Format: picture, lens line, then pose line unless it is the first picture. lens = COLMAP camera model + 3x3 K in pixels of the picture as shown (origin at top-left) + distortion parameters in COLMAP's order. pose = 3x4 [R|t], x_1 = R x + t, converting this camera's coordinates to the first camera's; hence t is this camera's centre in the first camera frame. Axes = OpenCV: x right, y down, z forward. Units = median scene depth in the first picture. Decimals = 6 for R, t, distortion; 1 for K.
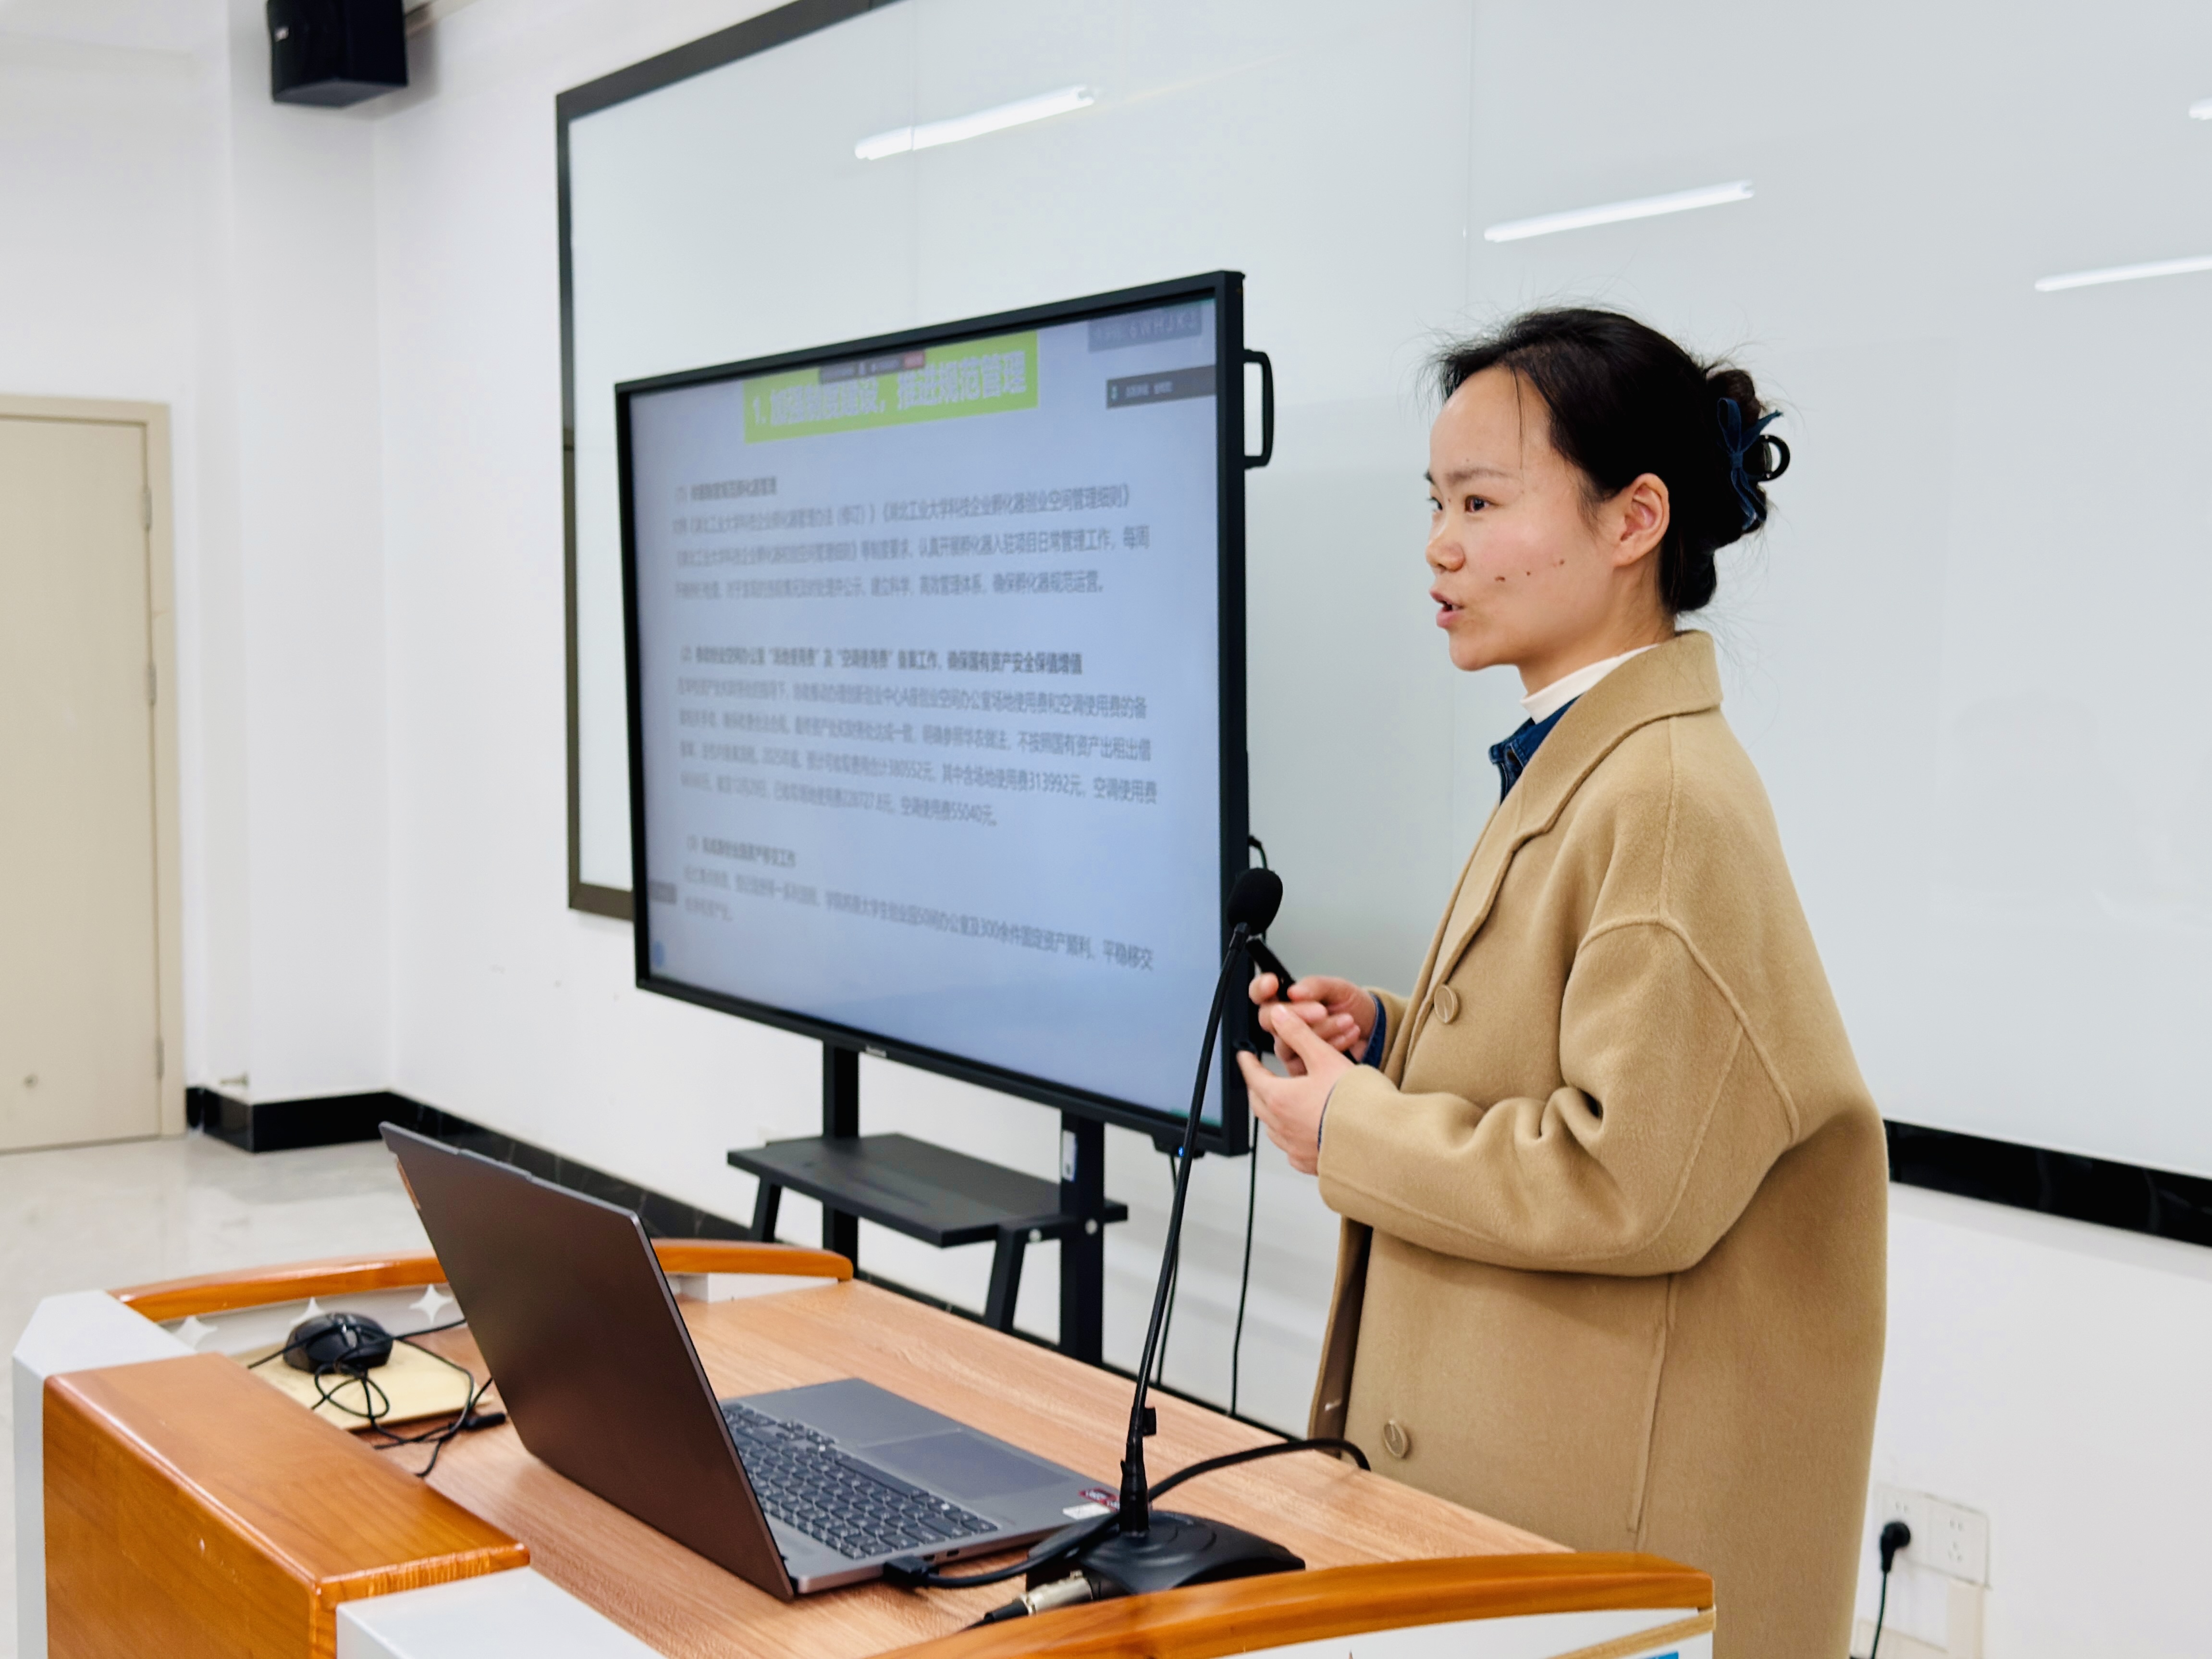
lens RADIAL K [[2756.9, 0, 1098.7], [0, 2756.9, 844.4], [0, 0, 1]] dist [0.105477, 0.000000]
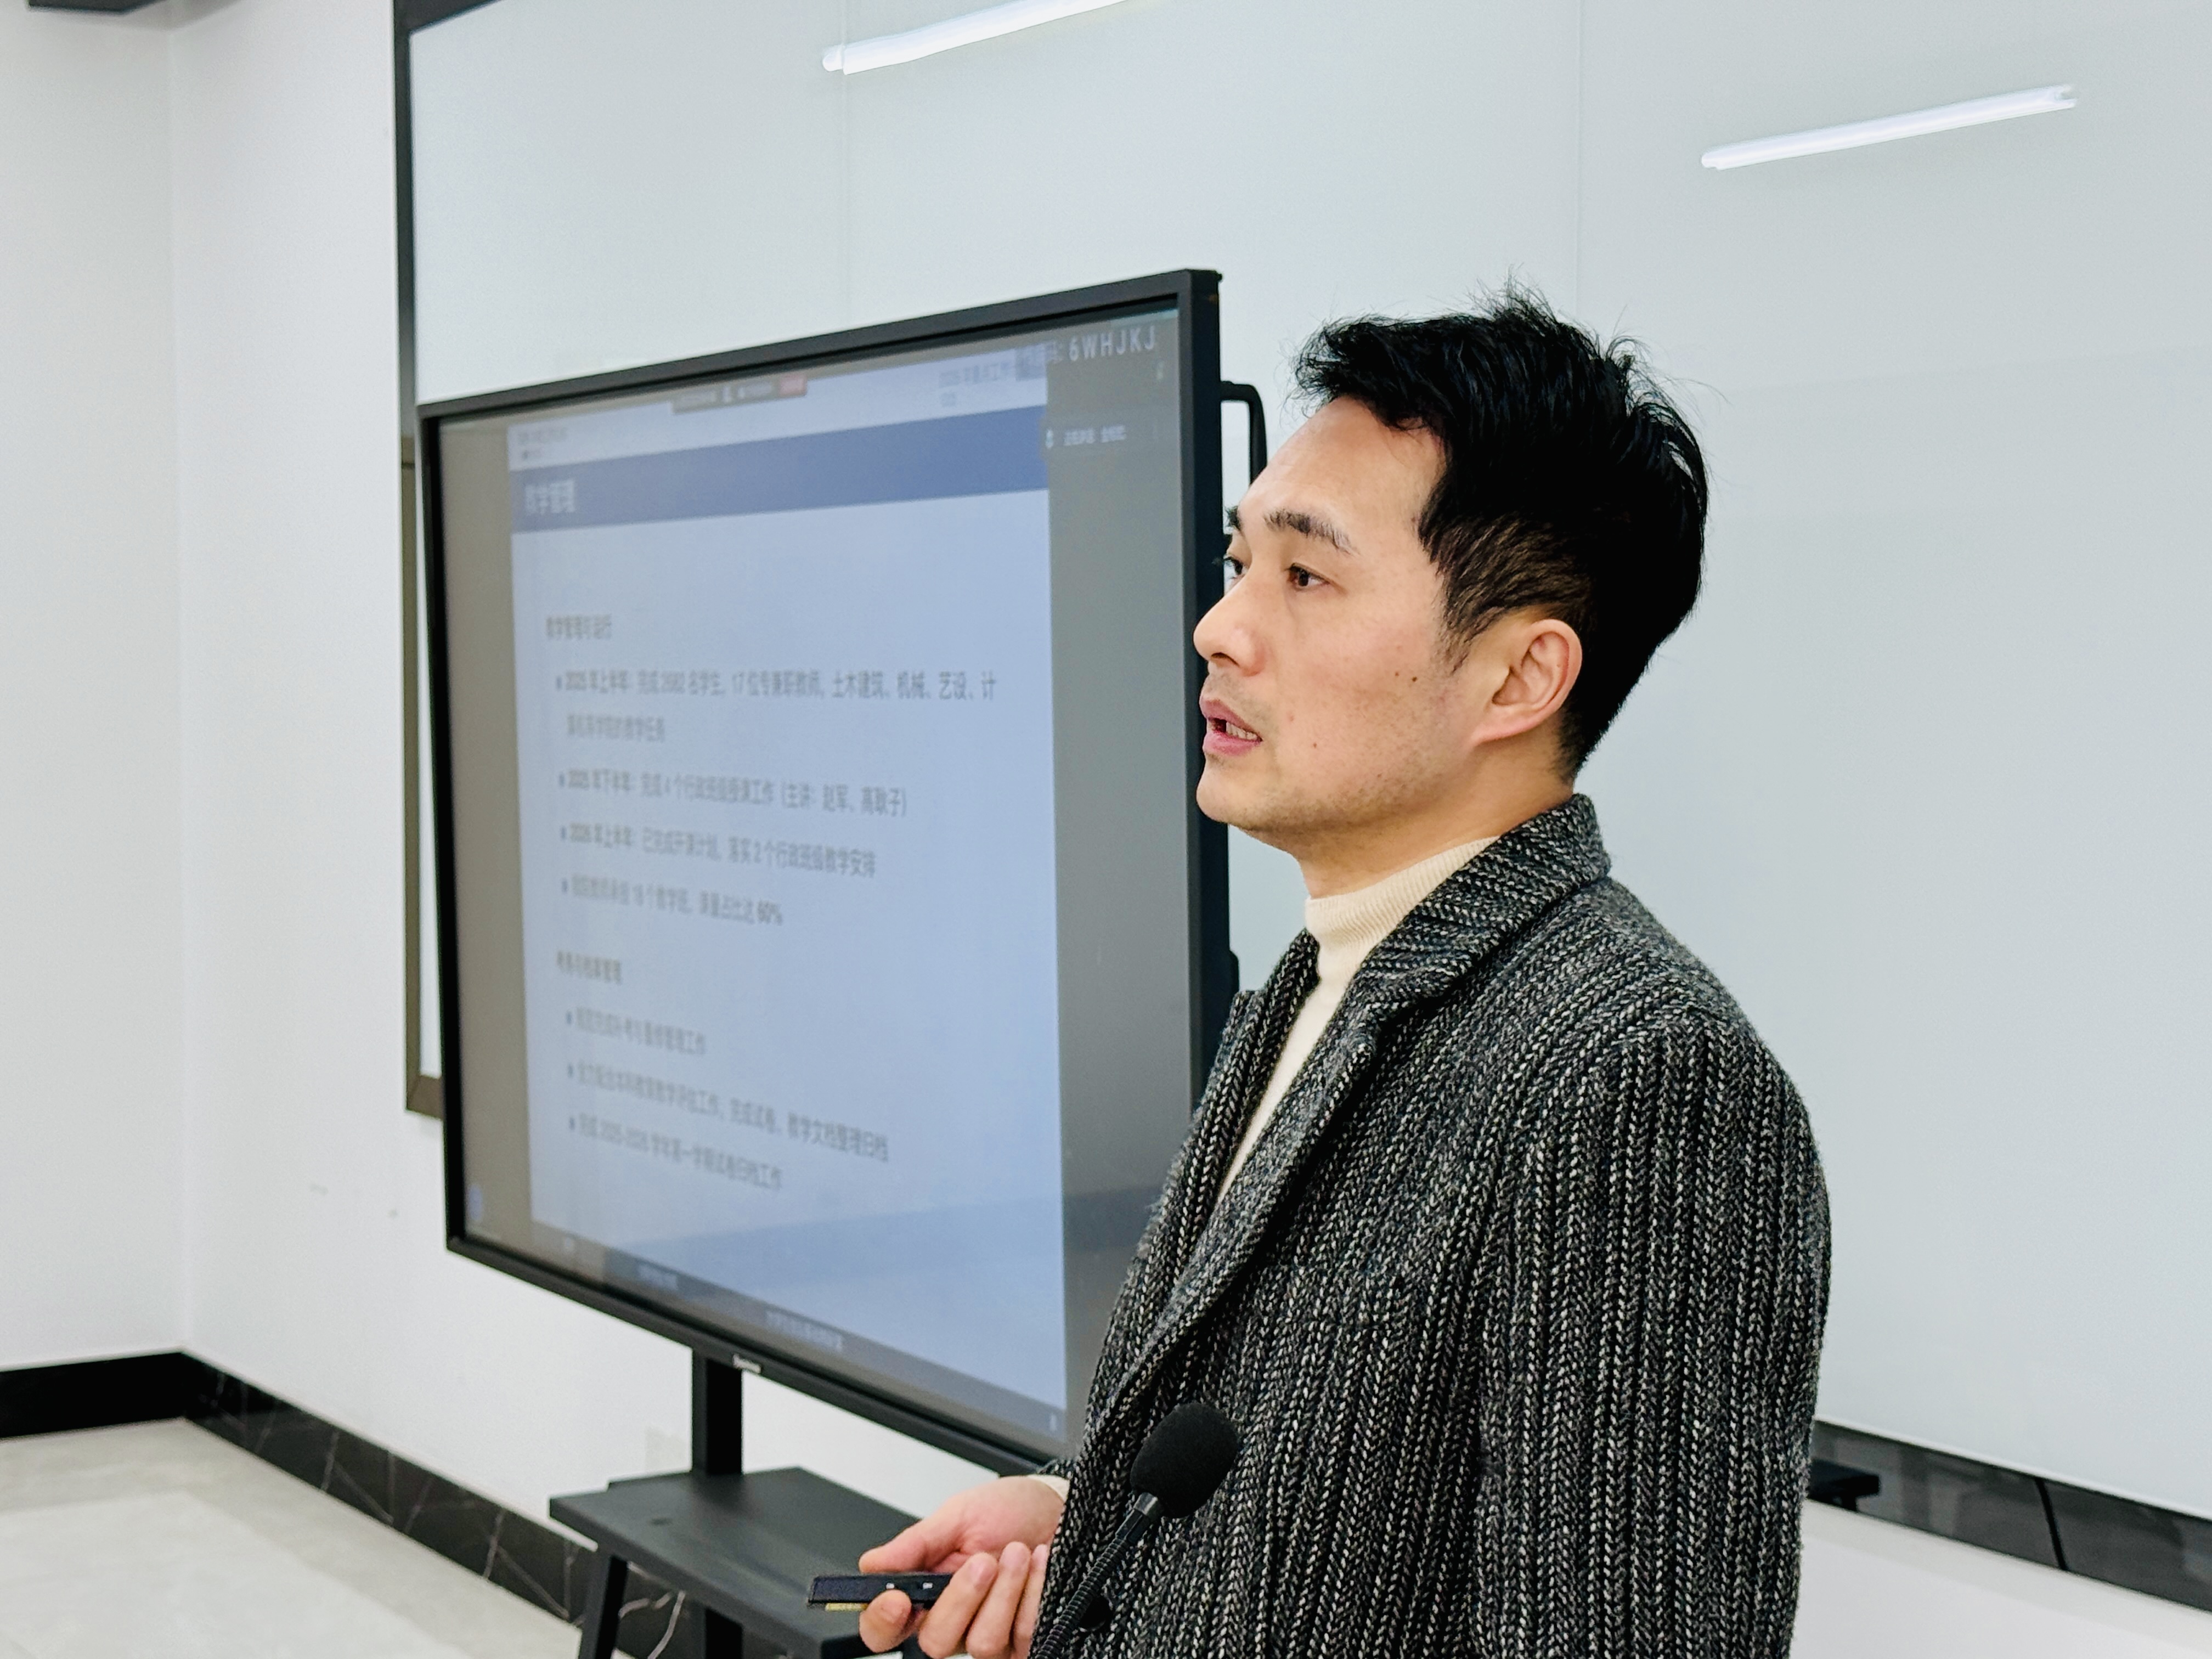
lens RADIAL K [[3679.9, 0, 1084.4], [0, 3679.9, 829.1], [0, 0, 1]] dist [0.125963, 0.000000]
pose [[0.998951, -0.002863, -0.045706, 0.056252], [0.001374, 0.999469, -0.032568, -0.035148], [0.045775, 0.032471, 0.998424, 0.078926]]
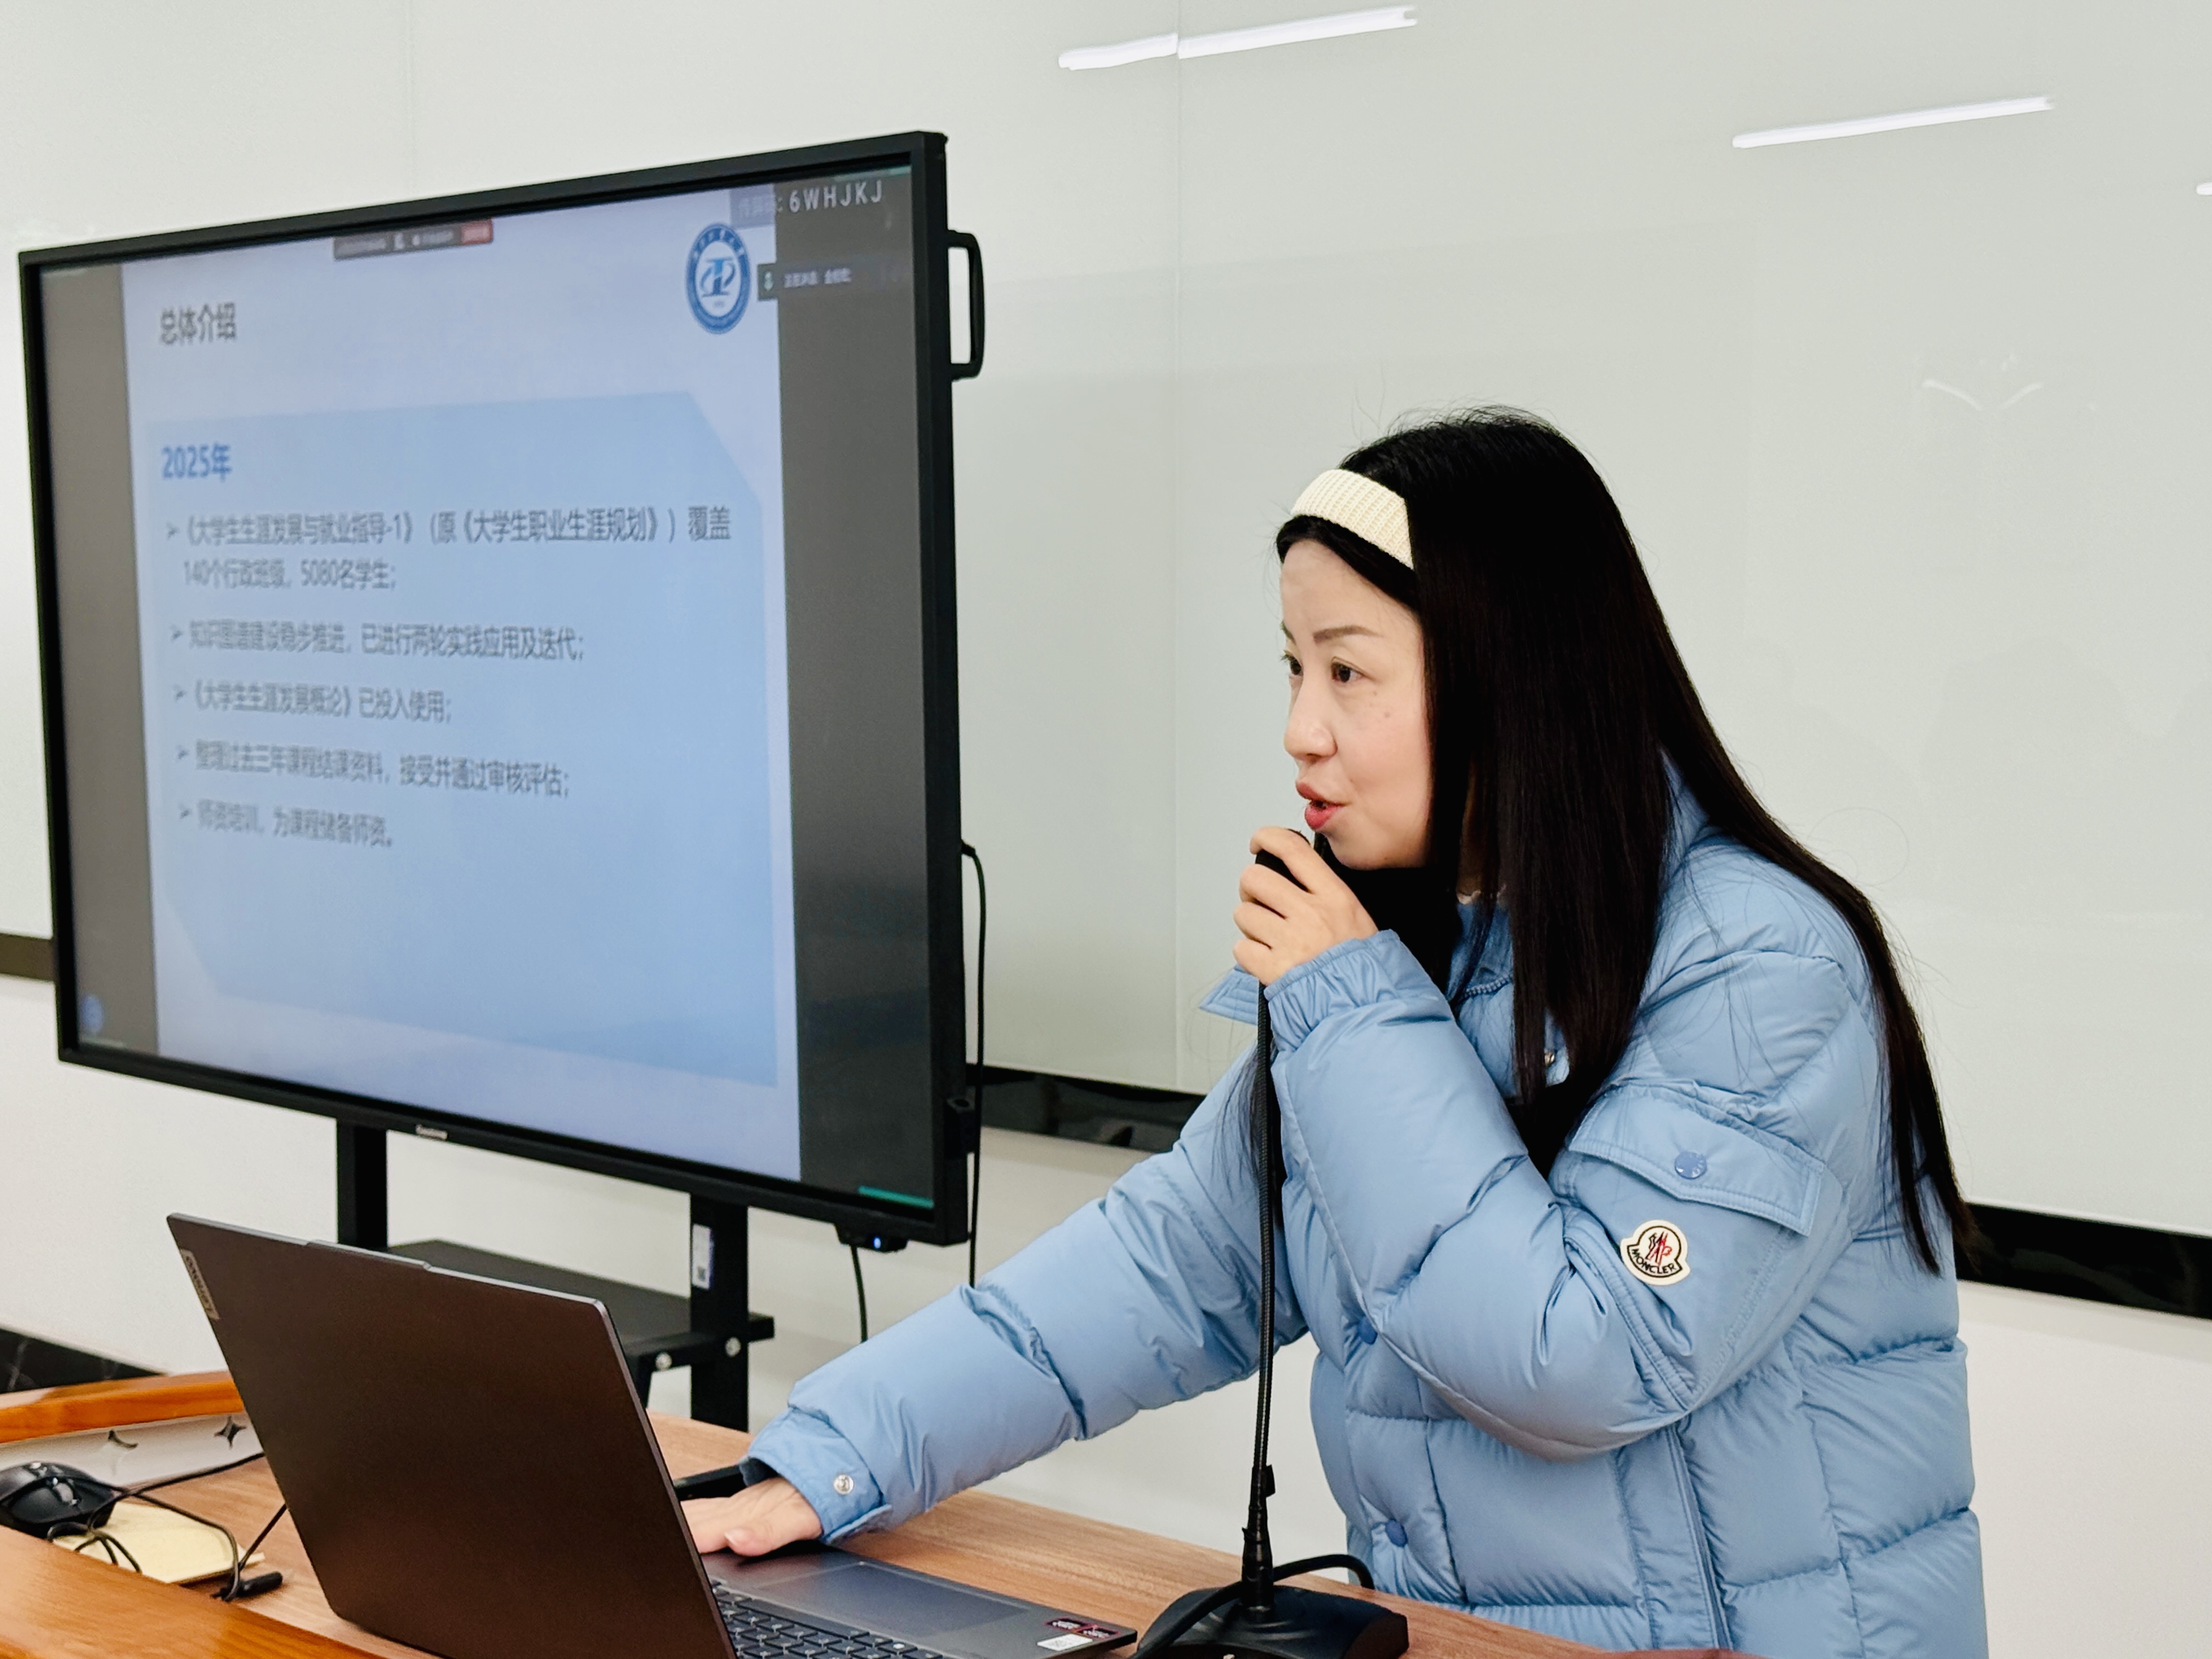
lens RADIAL K [[3679.9, 0, 1095.2], [0, 3679.9, 824.7], [0, 0, 1]] dist [0.125963, 0.000000]
pose [[0.986269, -0.017920, 0.164172, -0.077917], [0.019189, 0.999797, -0.006145, -0.000456], [-0.164029, 0.009211, 0.986413, -0.050377]]
